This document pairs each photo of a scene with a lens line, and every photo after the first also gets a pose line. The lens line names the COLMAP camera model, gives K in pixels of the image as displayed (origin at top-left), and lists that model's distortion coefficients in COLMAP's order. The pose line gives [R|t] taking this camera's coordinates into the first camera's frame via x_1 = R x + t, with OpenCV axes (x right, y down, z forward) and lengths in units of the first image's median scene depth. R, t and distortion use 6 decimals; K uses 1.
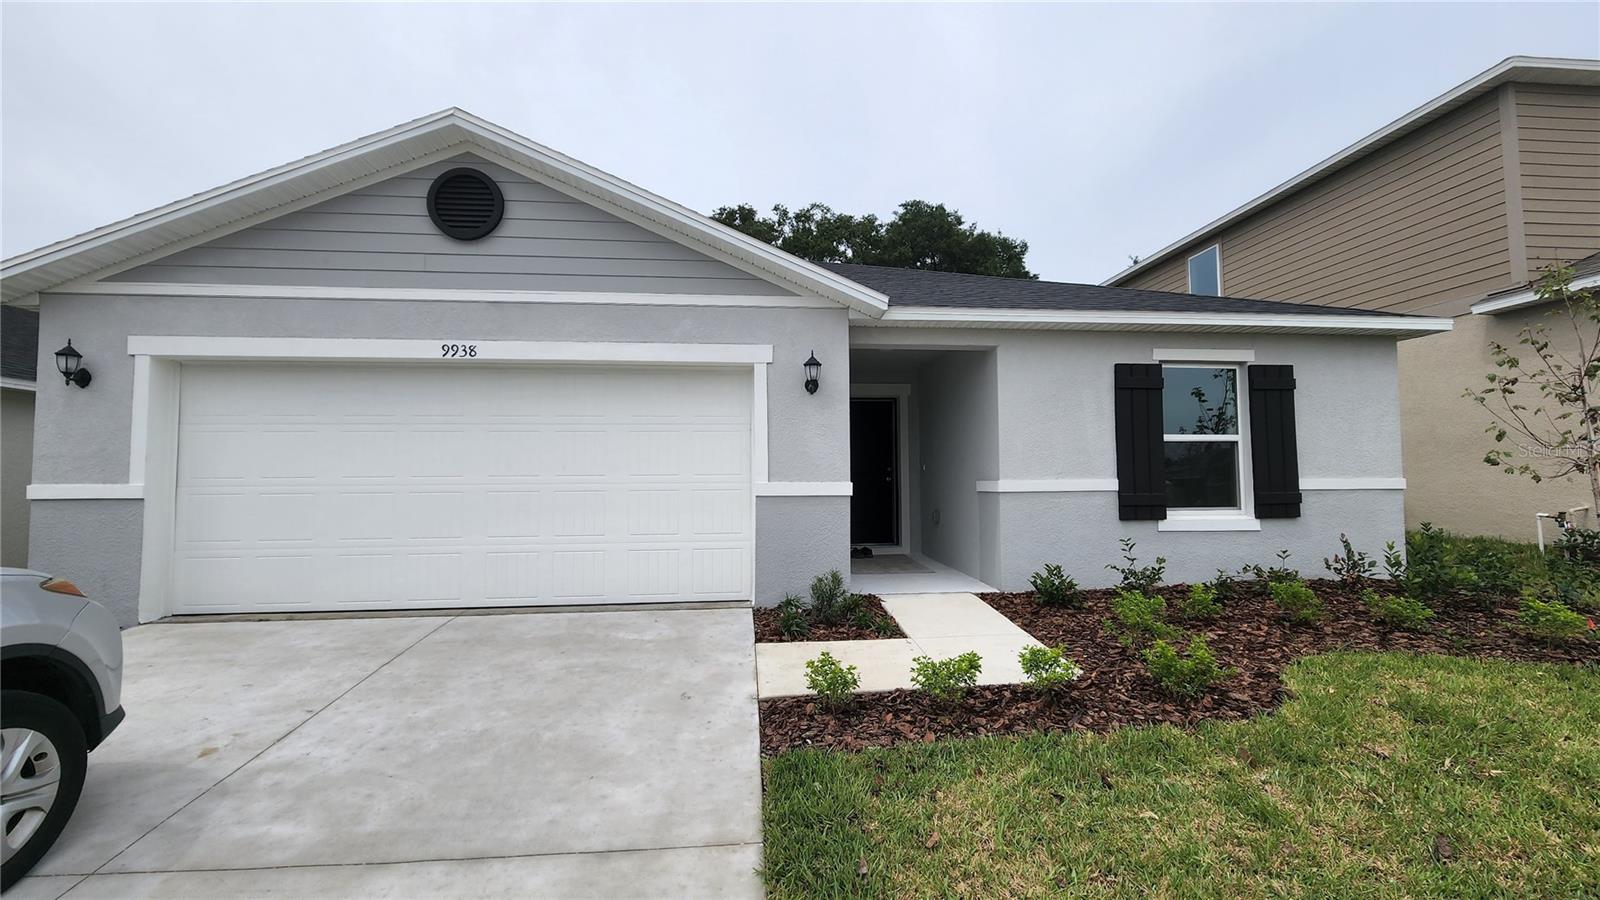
lens RADIAL K [[652.6, 0, 797.3], [0, 652.6, 451.7], [0, 0, 1]] dist [-0.001888, 0.000051]
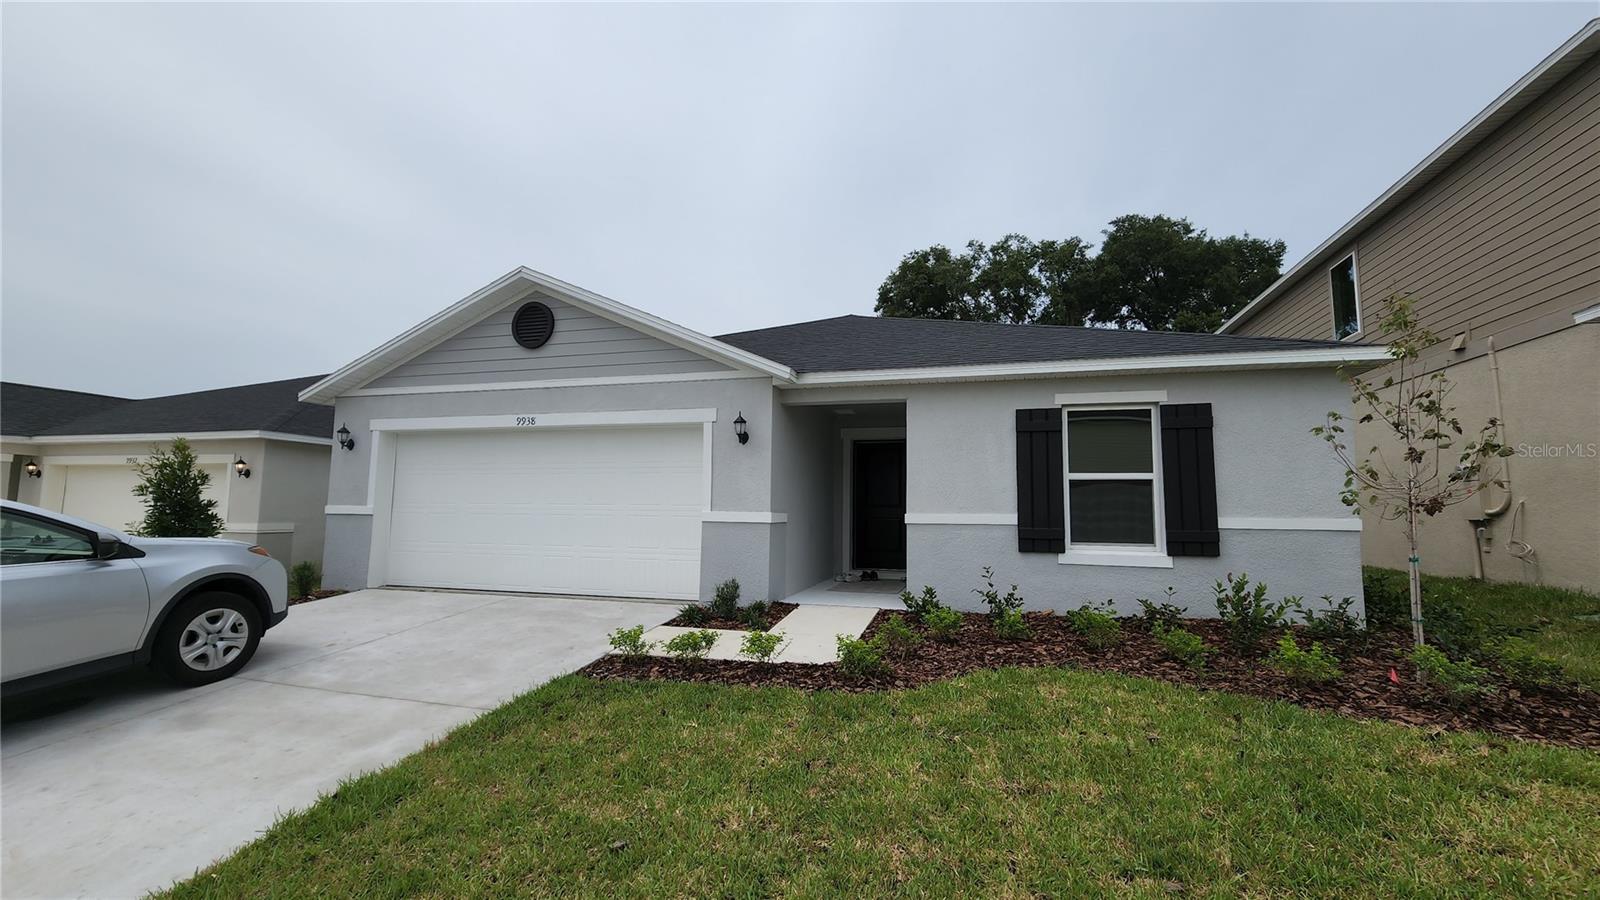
lens RADIAL K [[652.6, 0, 799.8], [0, 652.6, 451.7], [0, 0, 1]] dist [-0.001888, 0.000051]
pose [[0.931956, -0.016187, -0.362209, 0.550231], [-0.001735, 0.998792, -0.049101, -0.008667], [0.362567, 0.046388, 0.930803, -0.160145]]
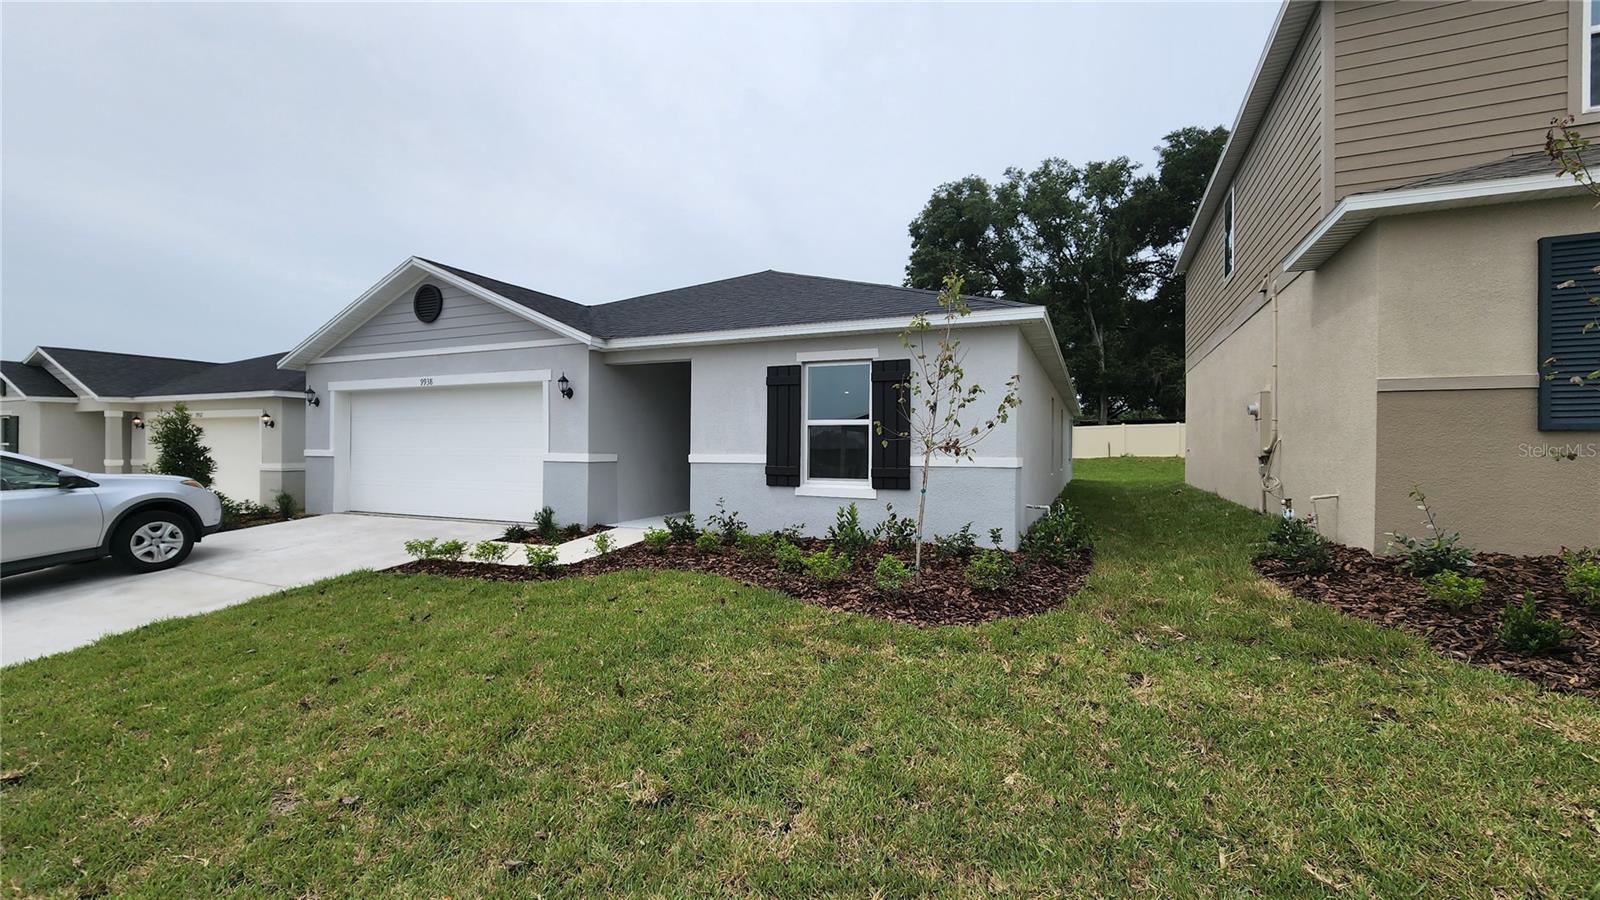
lens RADIAL K [[652.6, 0, 801.1], [0, 652.6, 451.0], [0, 0, 1]] dist [-0.001888, 0.000051]
pose [[0.872230, 0.012645, -0.488933, 1.199287], [0.010374, 0.998963, 0.044342, -0.022965], [0.488986, -0.043749, 0.871194, -0.117262]]
